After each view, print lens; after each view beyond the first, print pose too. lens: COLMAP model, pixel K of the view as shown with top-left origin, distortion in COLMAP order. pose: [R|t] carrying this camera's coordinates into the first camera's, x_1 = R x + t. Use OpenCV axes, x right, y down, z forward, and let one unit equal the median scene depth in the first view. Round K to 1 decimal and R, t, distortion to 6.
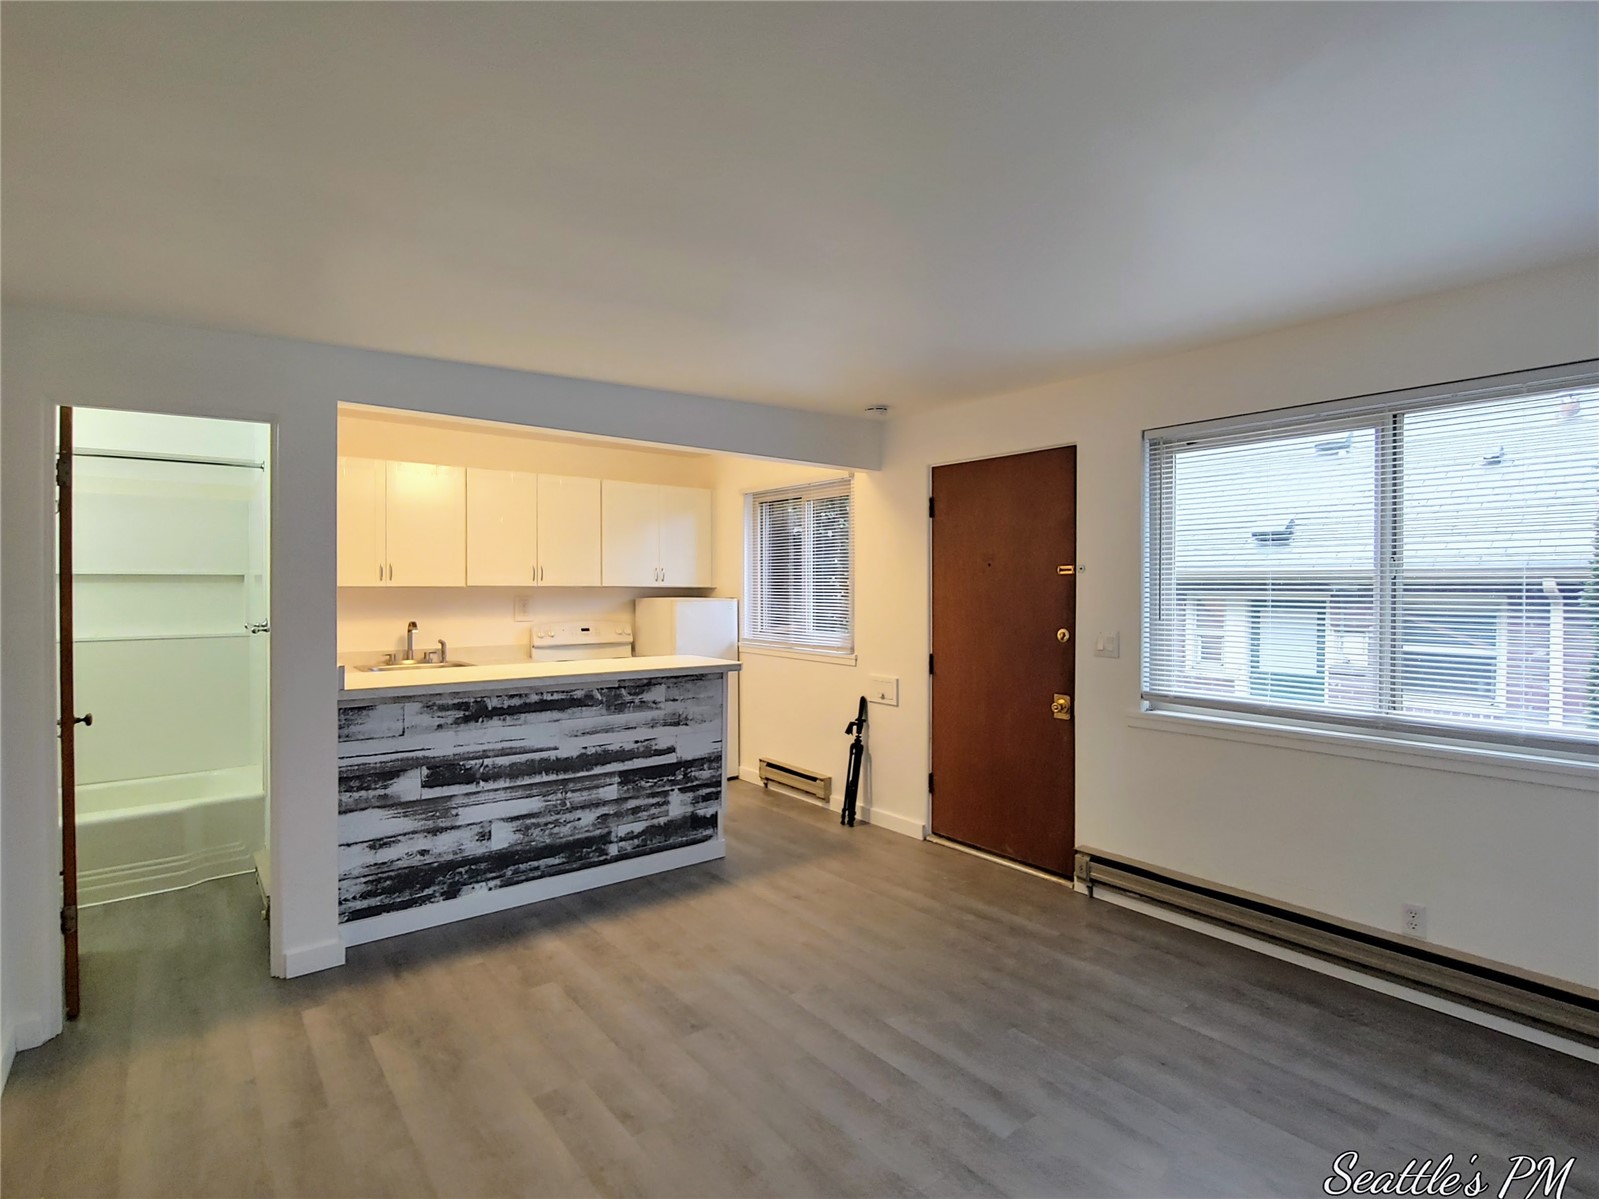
lens RADIAL K [[772.4, 0, 805.0], [0, 772.4, 591.2], [0, 0, 1]] dist [-0.024765, -0.001207]
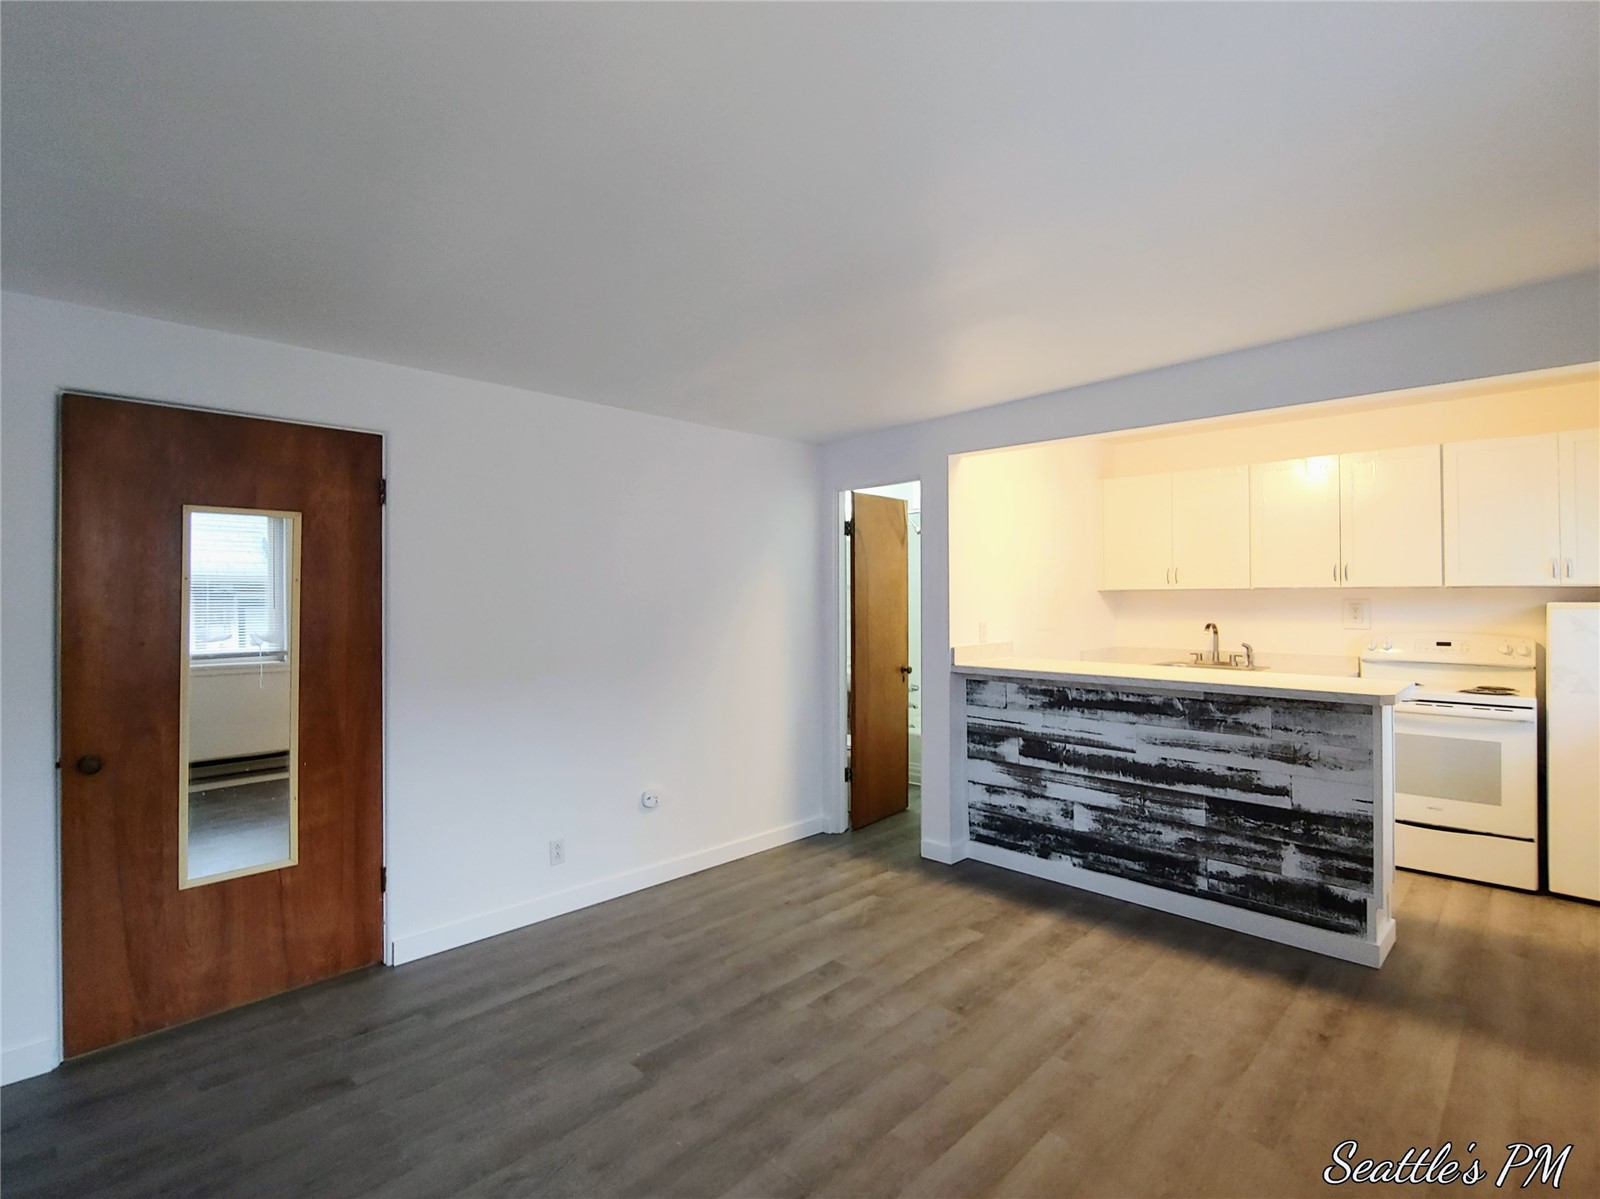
lens RADIAL K [[772.9, 0, 805.5], [0, 772.9, 591.2], [0, 0, 1]] dist [-0.024765, -0.001207]
pose [[0.123615, -0.009076, -0.992289, 0.617741], [-0.000092, 0.999958, -0.009158, 0.008193], [0.992330, 0.001224, 0.123609, 0.472136]]
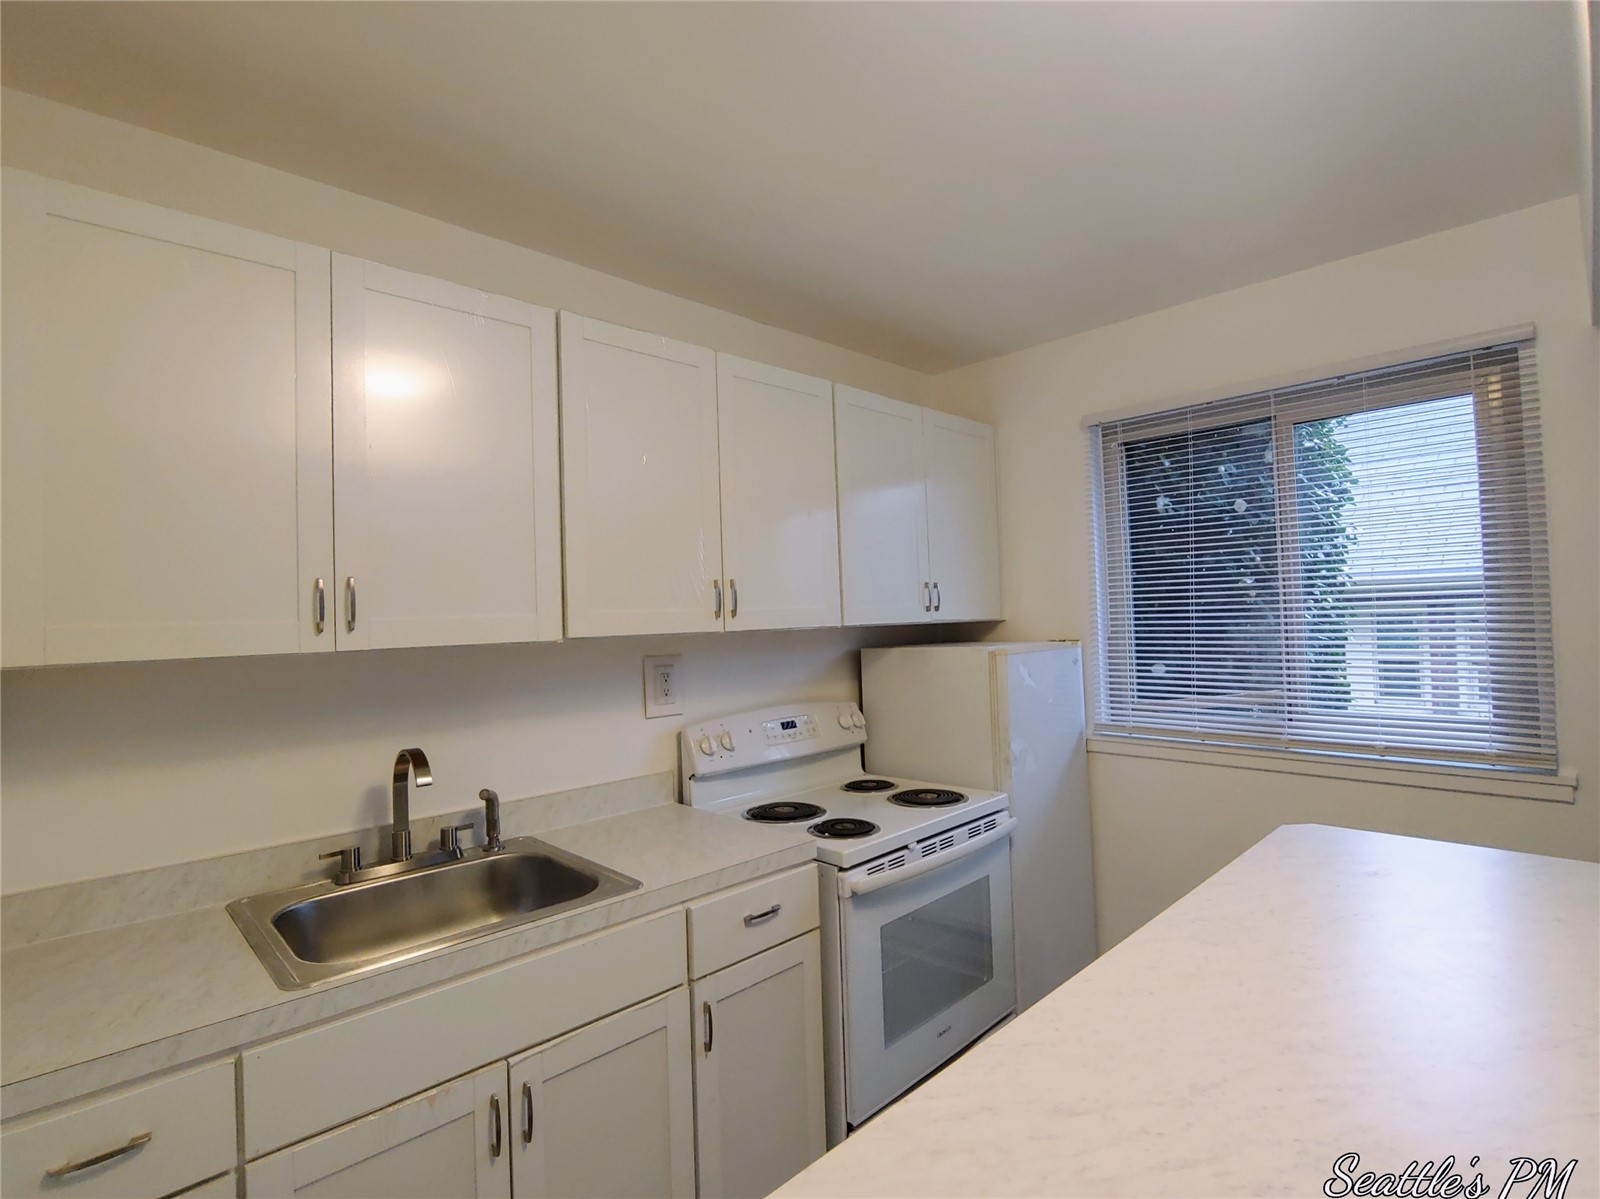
lens RADIAL K [[761.0, 0, 800.0], [0, 761.0, 599.5], [0, 0, 1]] dist [-0.044222, -0.000358]
pose [[0.993148, -0.032973, 0.112114, -0.534053], [0.036563, 0.998877, -0.030119, -0.015057], [-0.110995, 0.034011, 0.993239, 0.921928]]
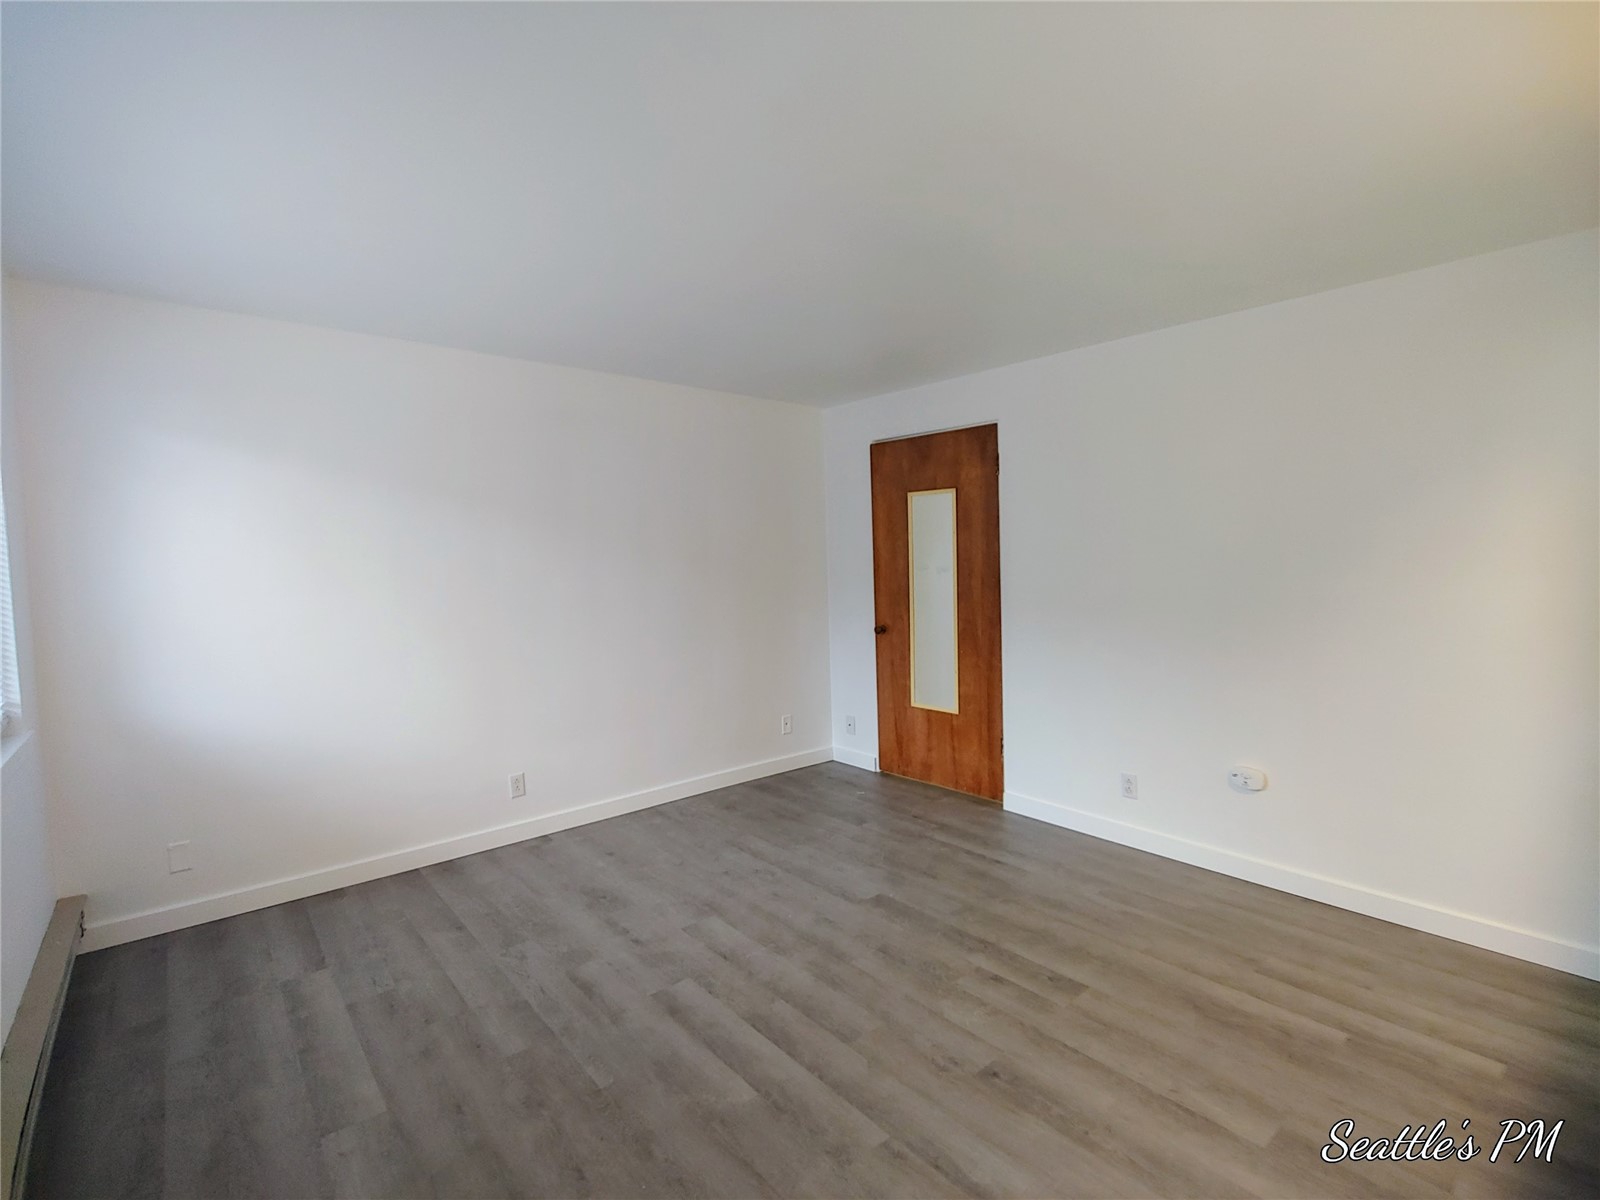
lens RADIAL K [[772.9, 0, 805.5], [0, 772.9, 591.7], [0, 0, 1]] dist [-0.024765, -0.001207]
pose [[-0.999475, 0.029289, -0.013825, 0.036349], [0.028361, 0.997606, 0.063074, 0.000984], [0.015639, 0.062649, -0.997913, 1.263482]]
